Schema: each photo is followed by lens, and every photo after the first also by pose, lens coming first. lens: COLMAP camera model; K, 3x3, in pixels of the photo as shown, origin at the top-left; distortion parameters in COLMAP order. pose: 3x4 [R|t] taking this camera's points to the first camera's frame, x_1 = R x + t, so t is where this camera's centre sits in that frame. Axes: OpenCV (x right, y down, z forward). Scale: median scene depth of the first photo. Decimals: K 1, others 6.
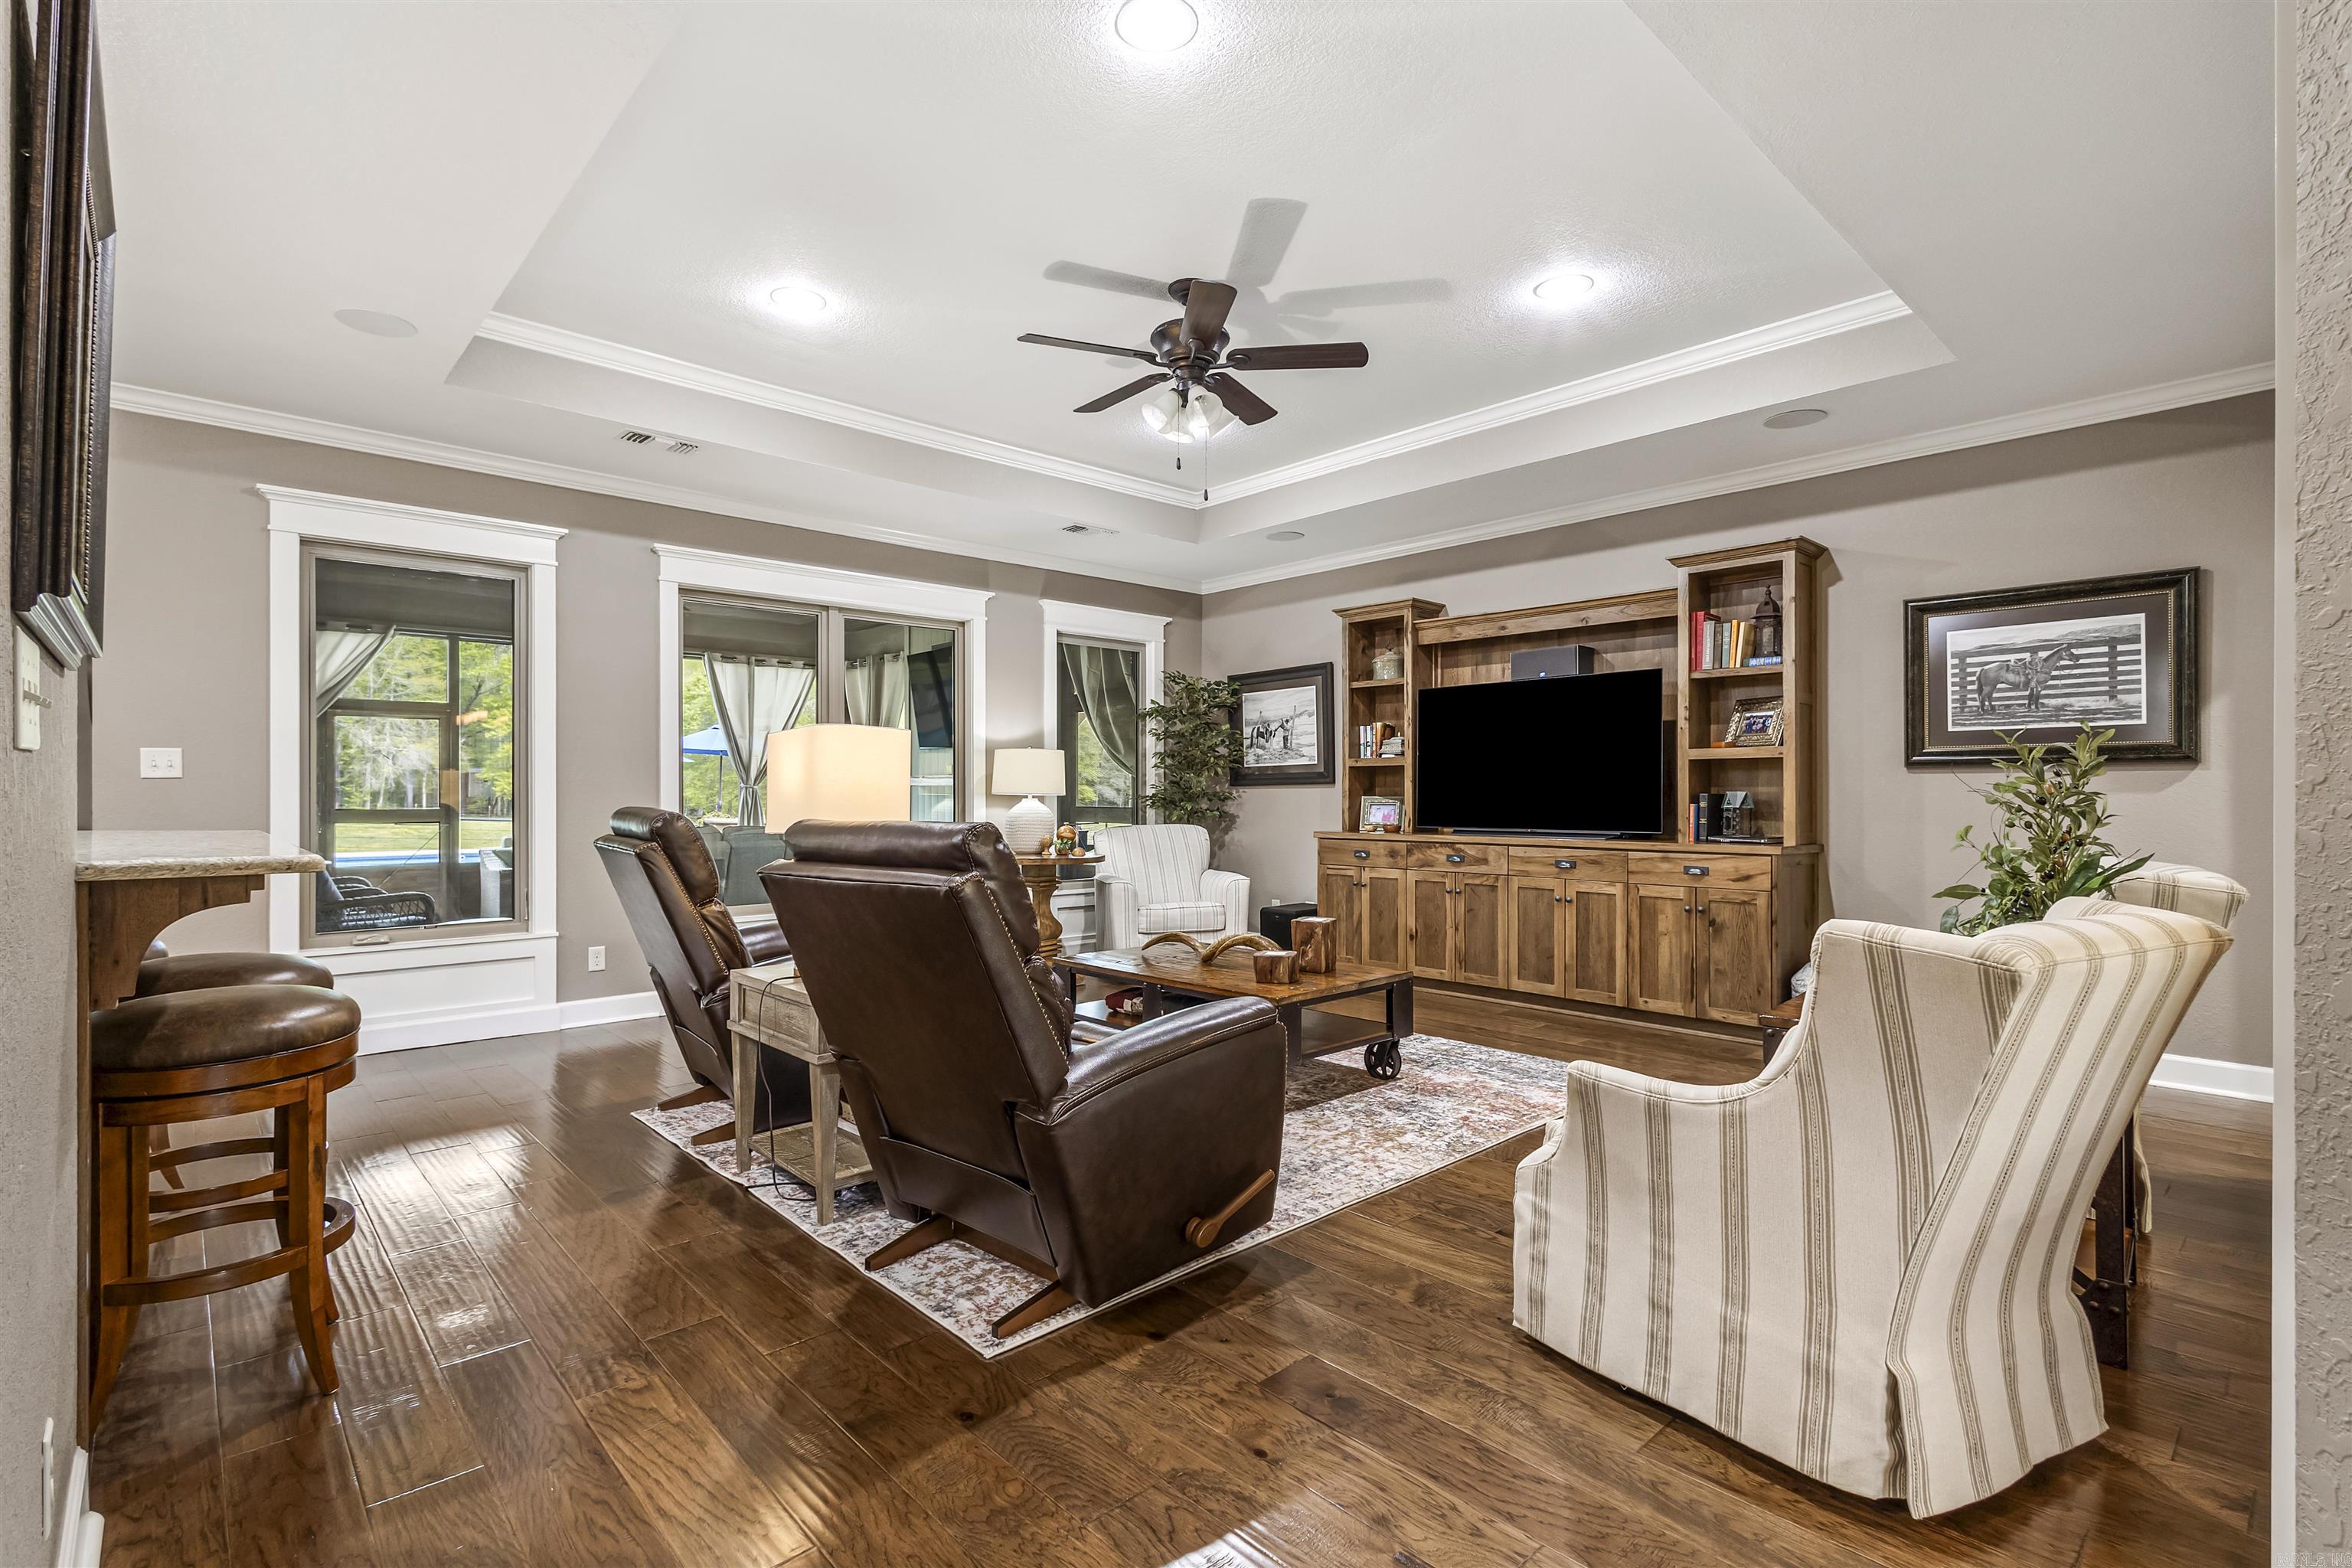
lens RADIAL K [[1089.0, 0, 1178.6], [0, 1089.0, 779.3], [0, 0, 1]] dist [0.011976, -0.001306]
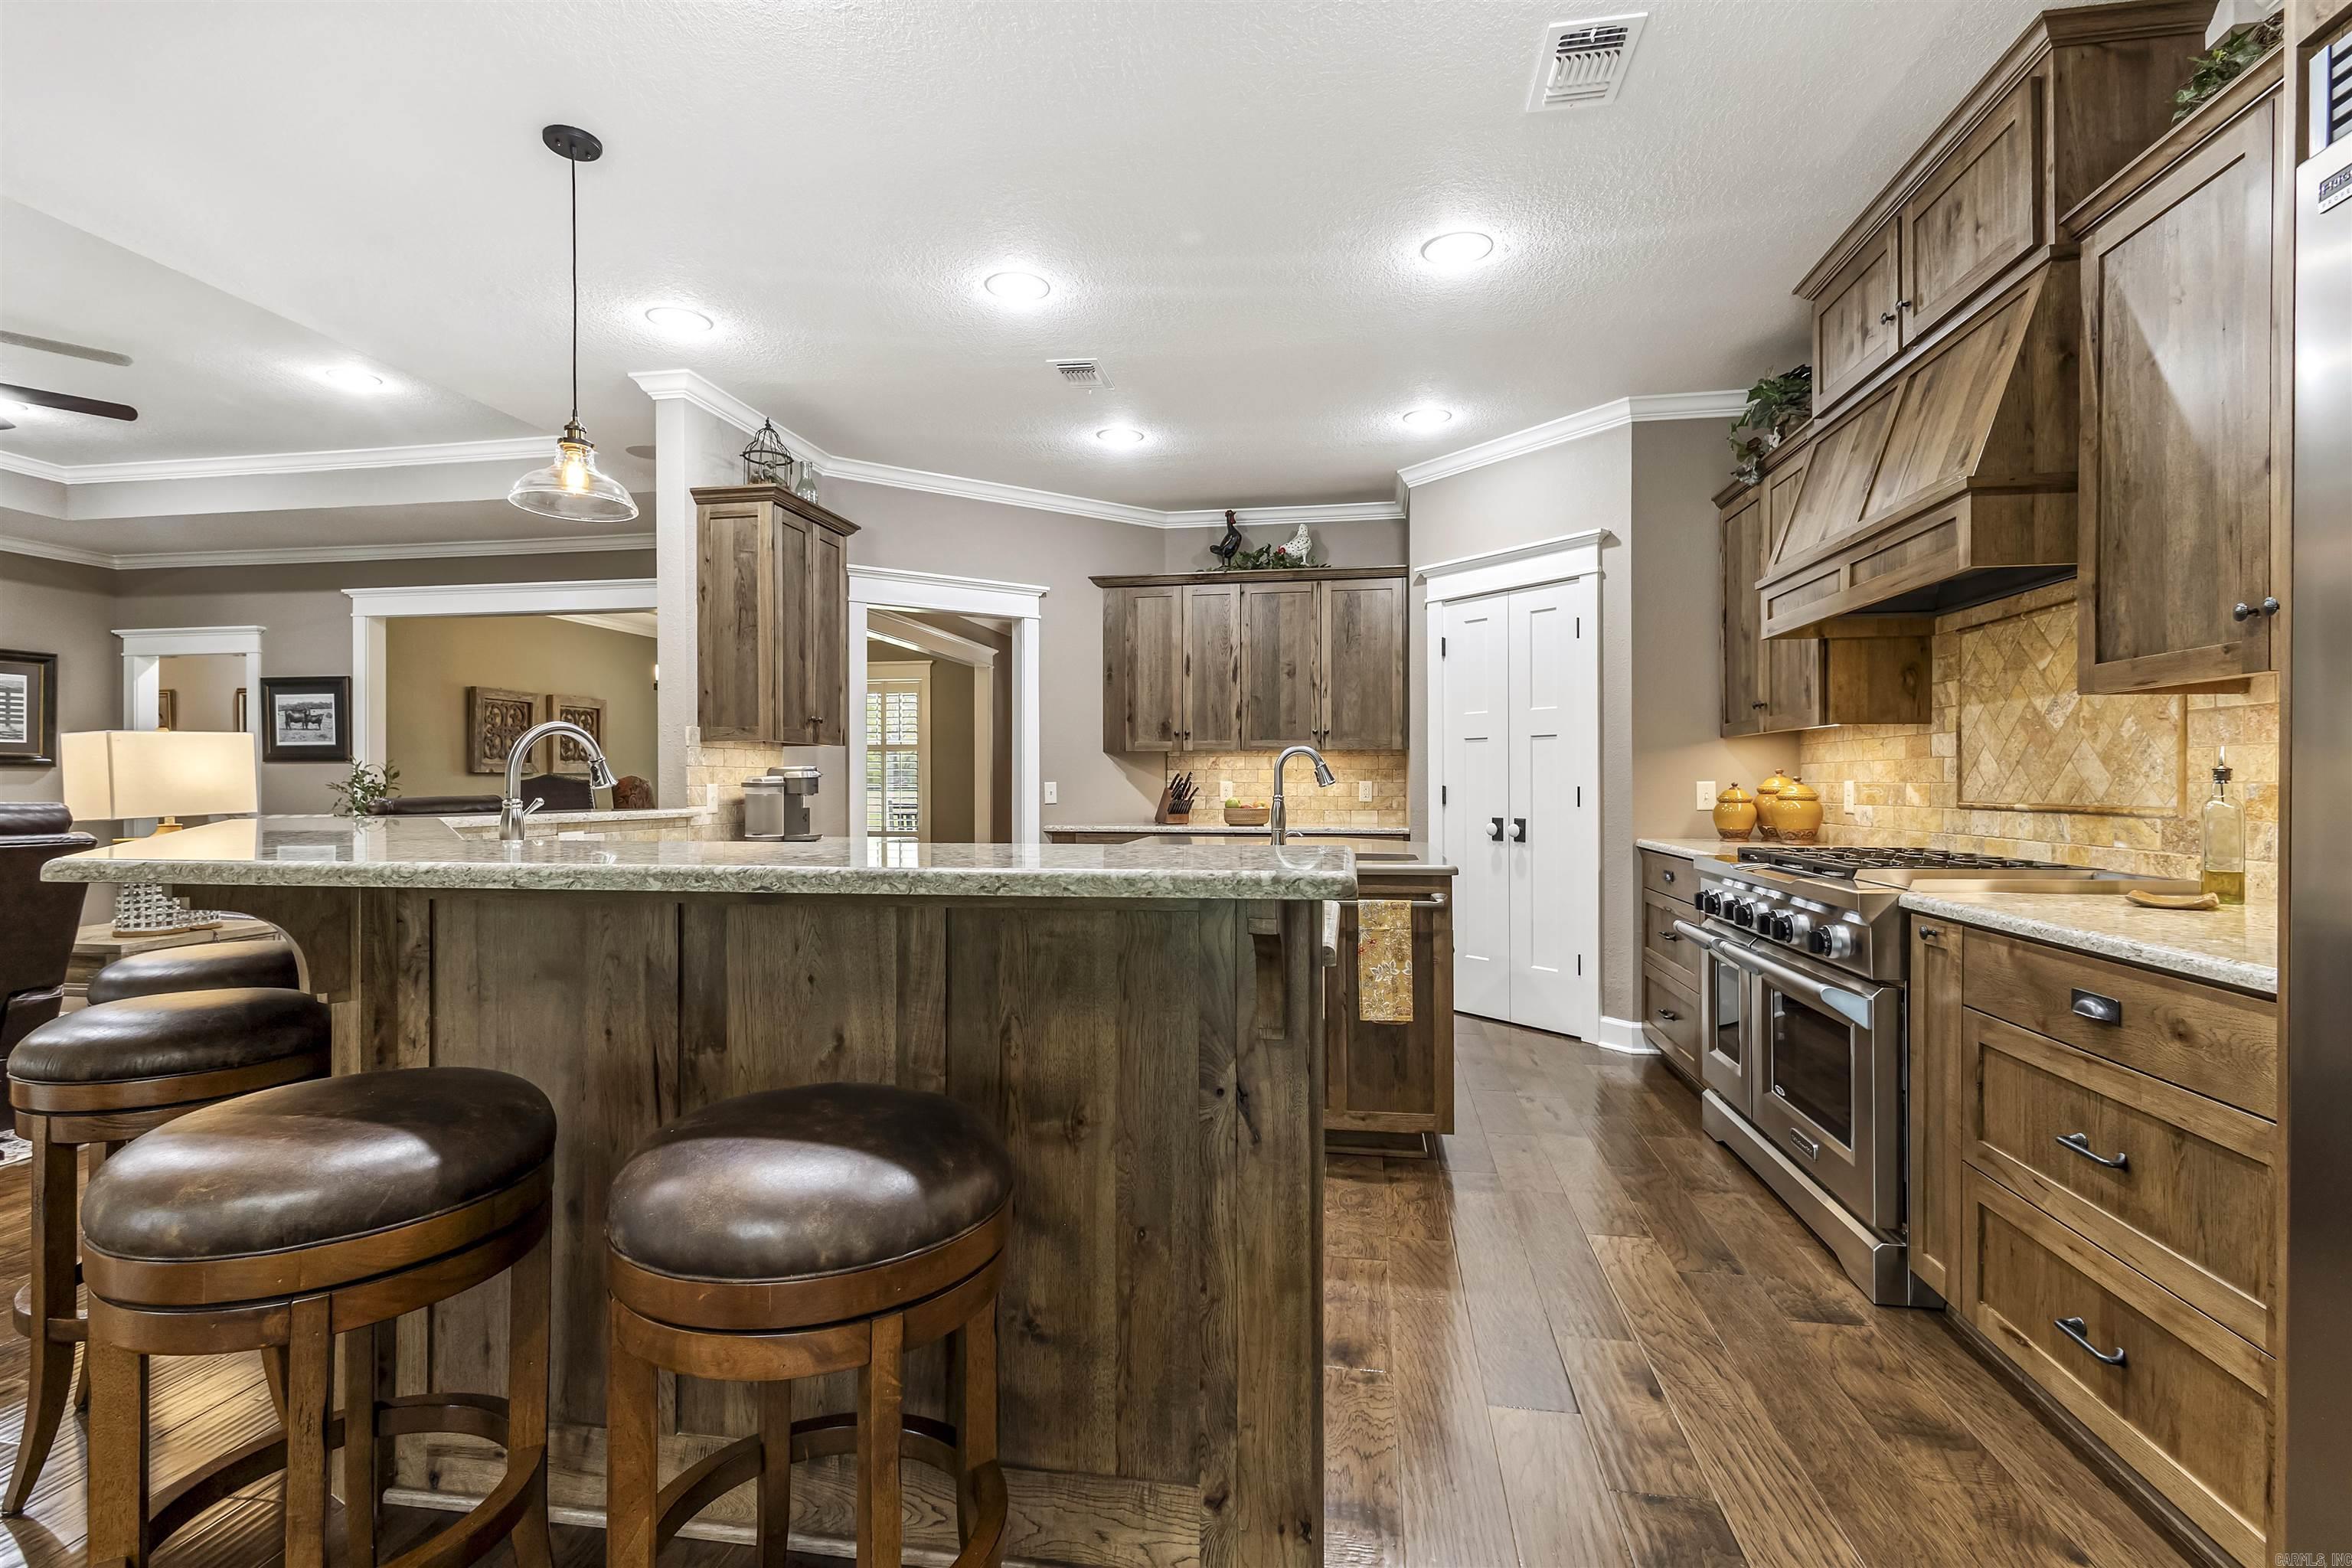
lens RADIAL K [[1089.0, 0, 1174.2], [0, 1089.0, 780.7], [0, 0, 1]] dist [0.011976, -0.001306]
pose [[-0.609722, 0.002307, 0.792612, -1.065709], [-0.006110, 0.999952, -0.007610, 0.005985], [-0.792592, -0.009483, -0.609679, 0.462050]]
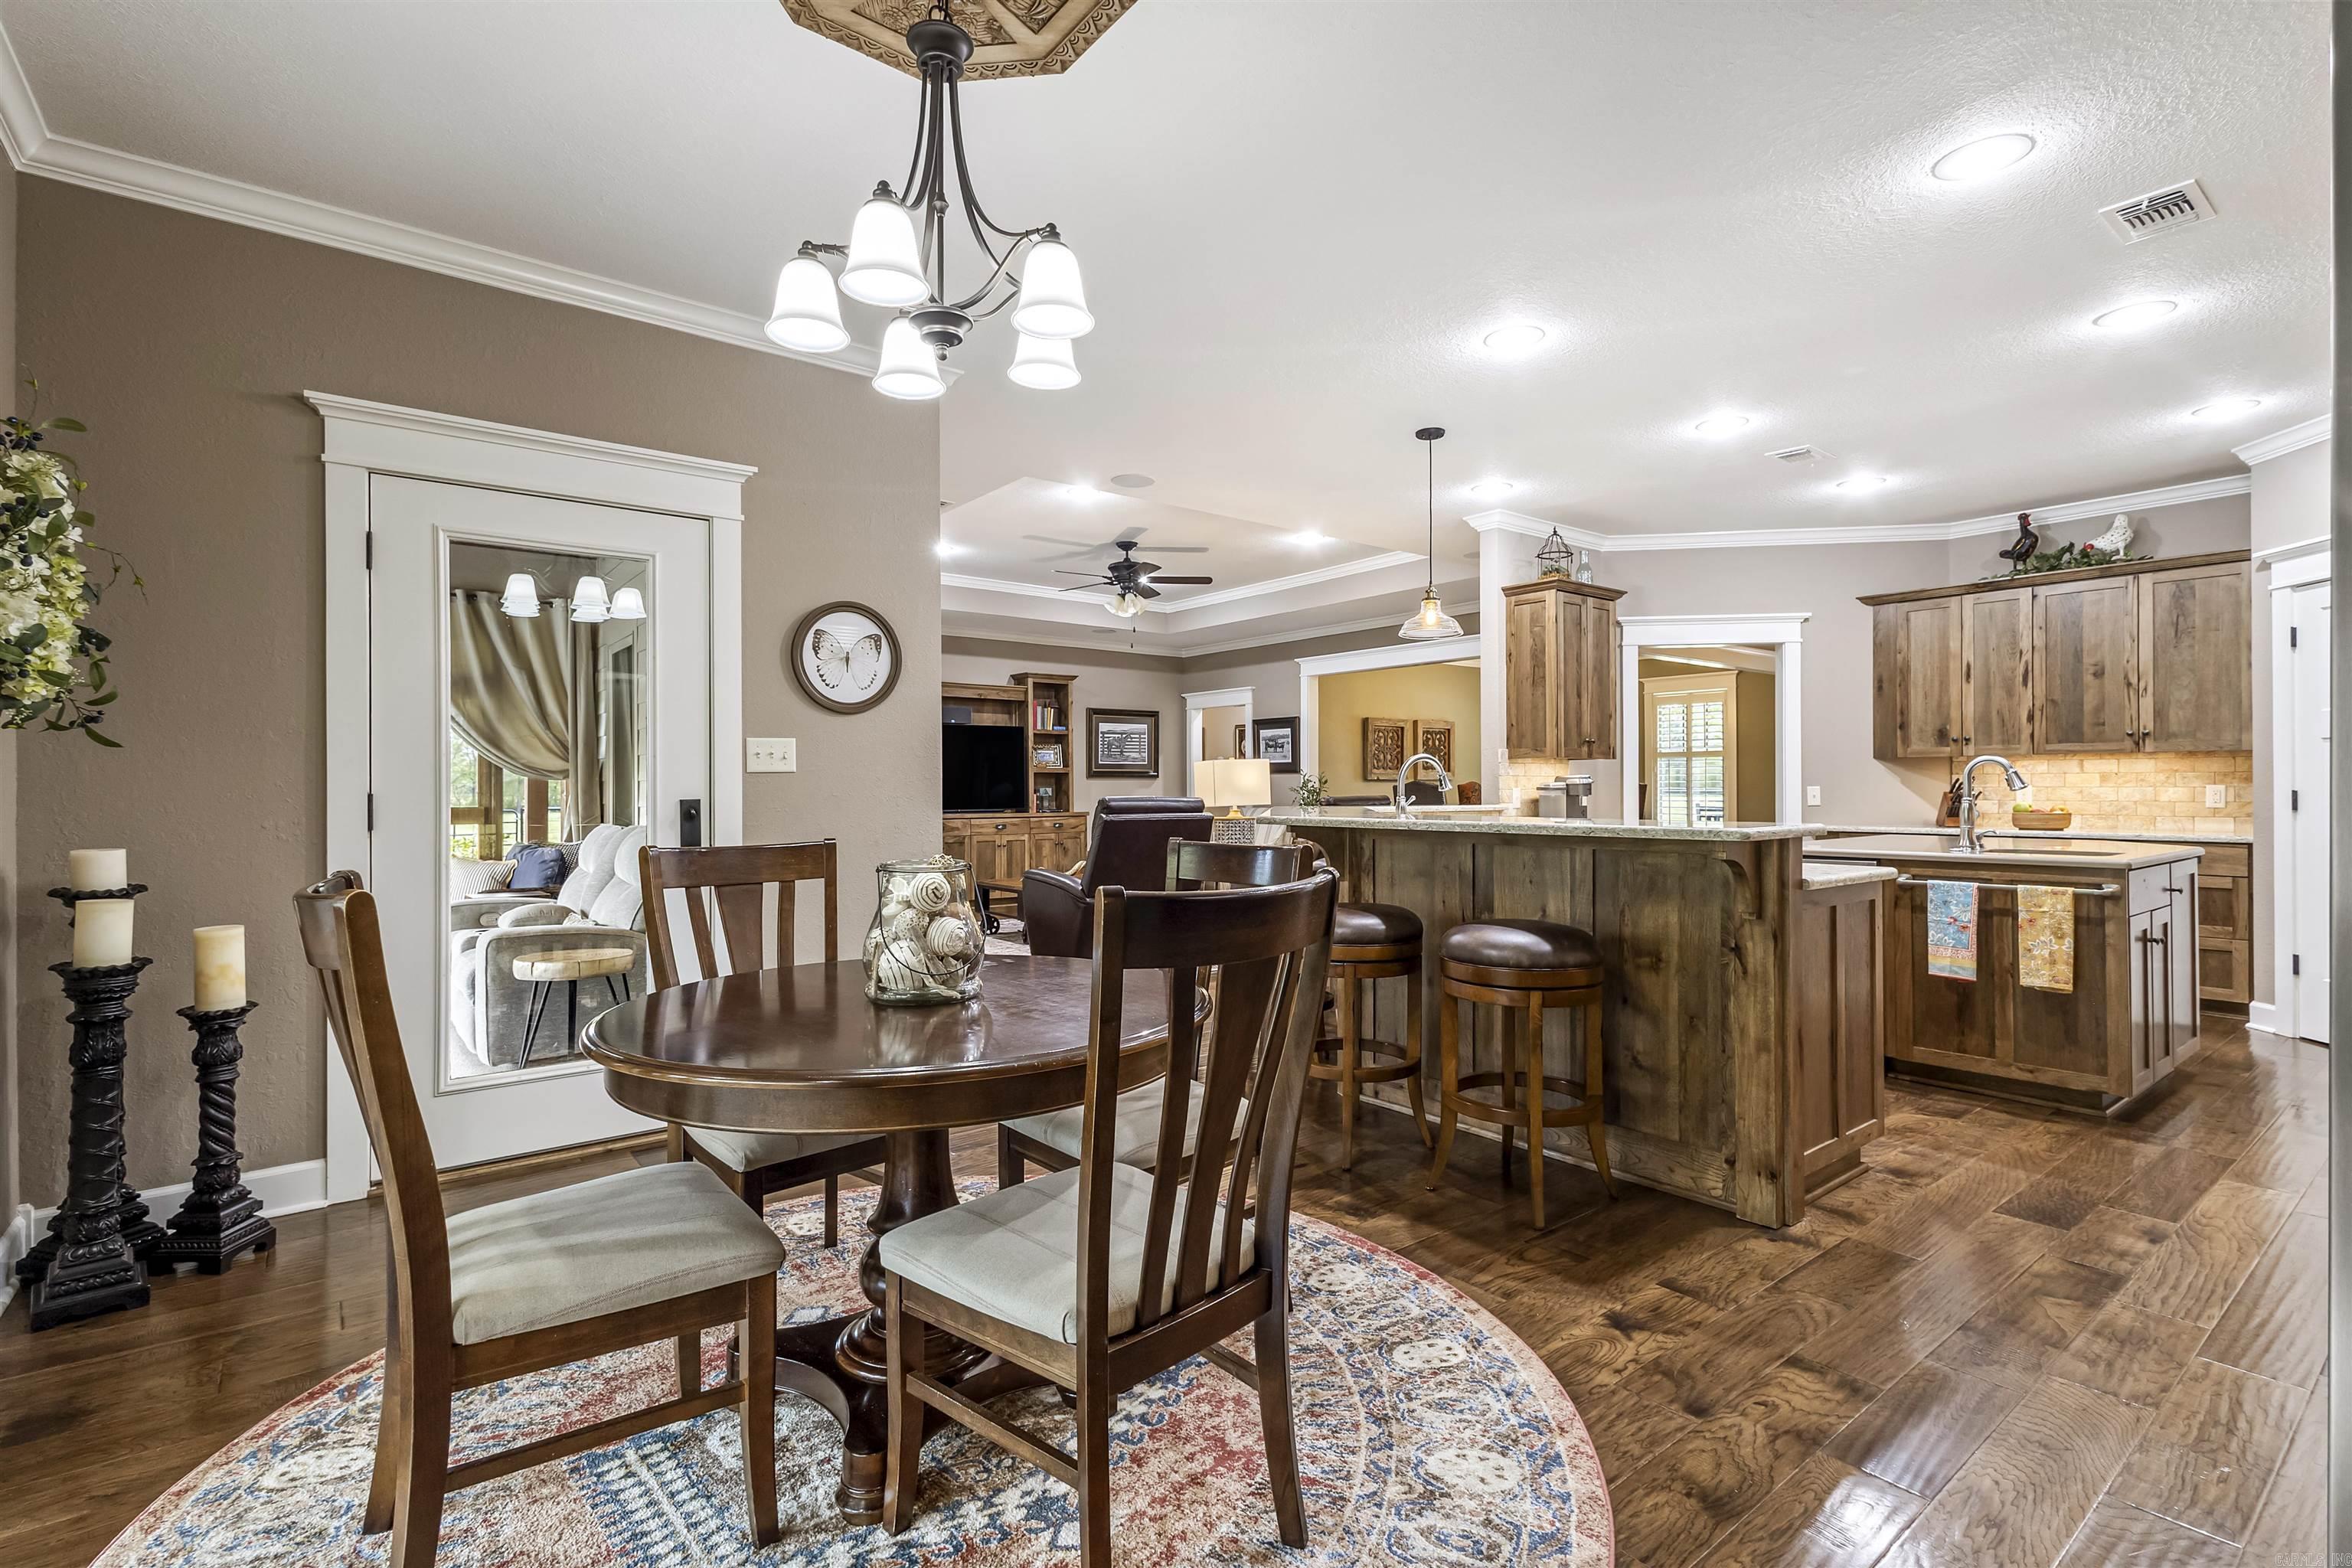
lens RADIAL K [[1089.0, 0, 1178.8], [0, 1089.0, 783.5], [0, 0, 1]] dist [0.011976, -0.001306]
pose [[0.075829, 0.003530, 0.997115, -1.376334], [-0.007850, 0.999965, -0.002943, 0.005835], [-0.997090, -0.007604, 0.075854, 0.507960]]
